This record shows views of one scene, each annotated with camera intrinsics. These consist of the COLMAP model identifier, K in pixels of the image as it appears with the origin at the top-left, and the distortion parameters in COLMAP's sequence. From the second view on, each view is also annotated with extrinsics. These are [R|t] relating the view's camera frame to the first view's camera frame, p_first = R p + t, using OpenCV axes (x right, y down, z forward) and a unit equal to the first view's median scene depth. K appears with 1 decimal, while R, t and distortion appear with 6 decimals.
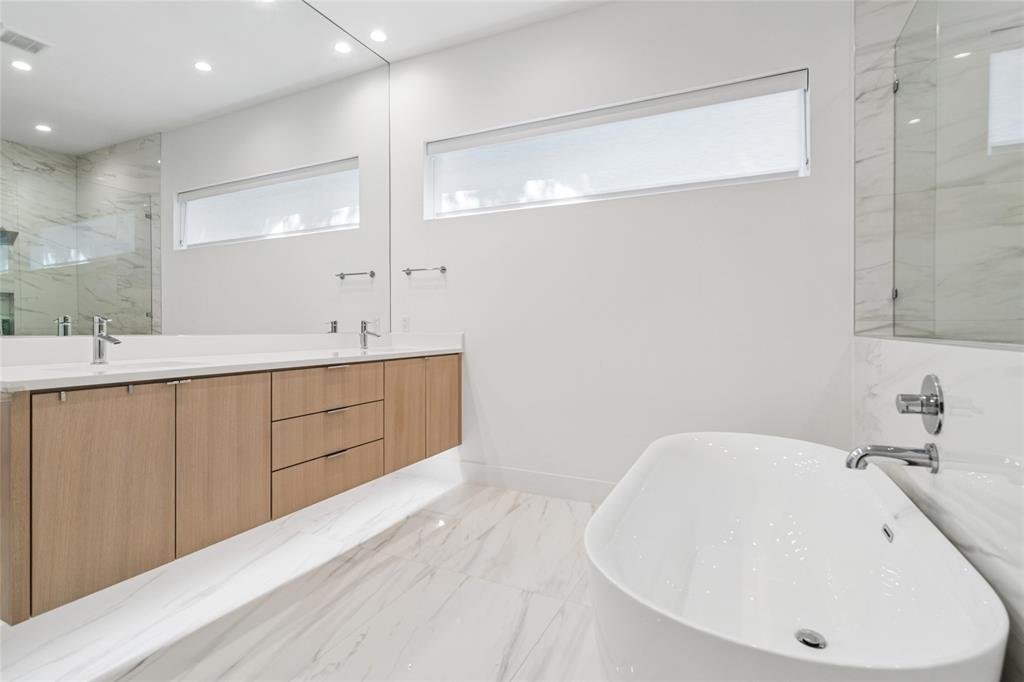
lens RADIAL K [[492.4, 0, 497.7], [0, 492.4, 323.4], [0, 0, 1]] dist [-0.002907, 0.000969]
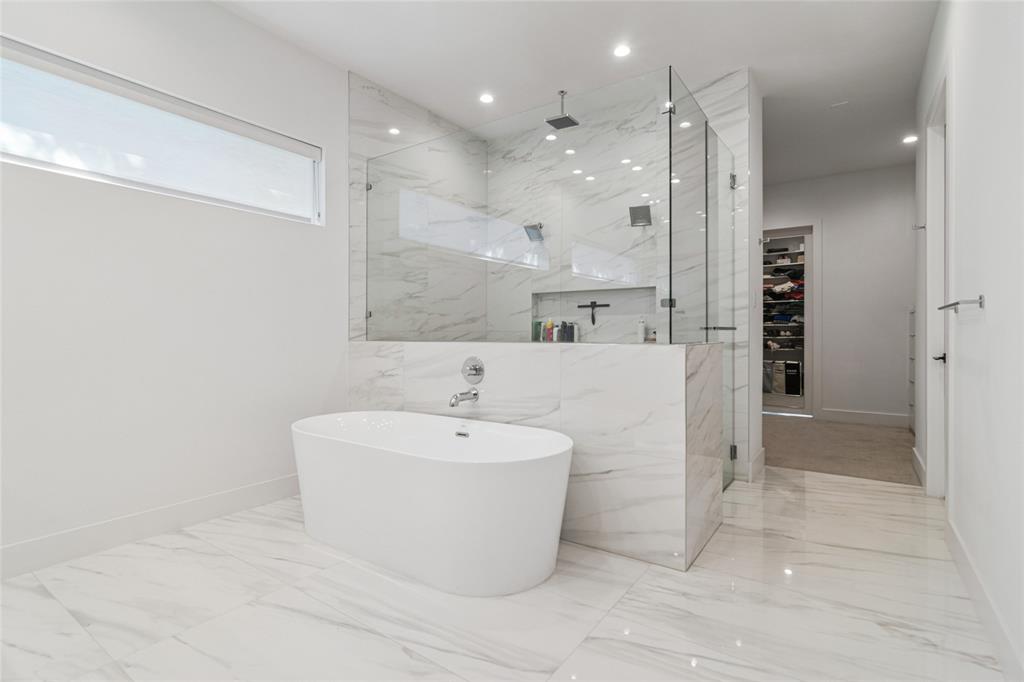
lens RADIAL K [[492.4, 0, 509.5], [0, 492.4, 338.5], [0, 0, 1]] dist [-0.002907, 0.000969]
pose [[0.150015, -0.003123, 0.988679, -0.715427], [0.004777, 0.999986, 0.002434, 0.017009], [-0.988672, 0.004358, 0.150028, 0.293302]]
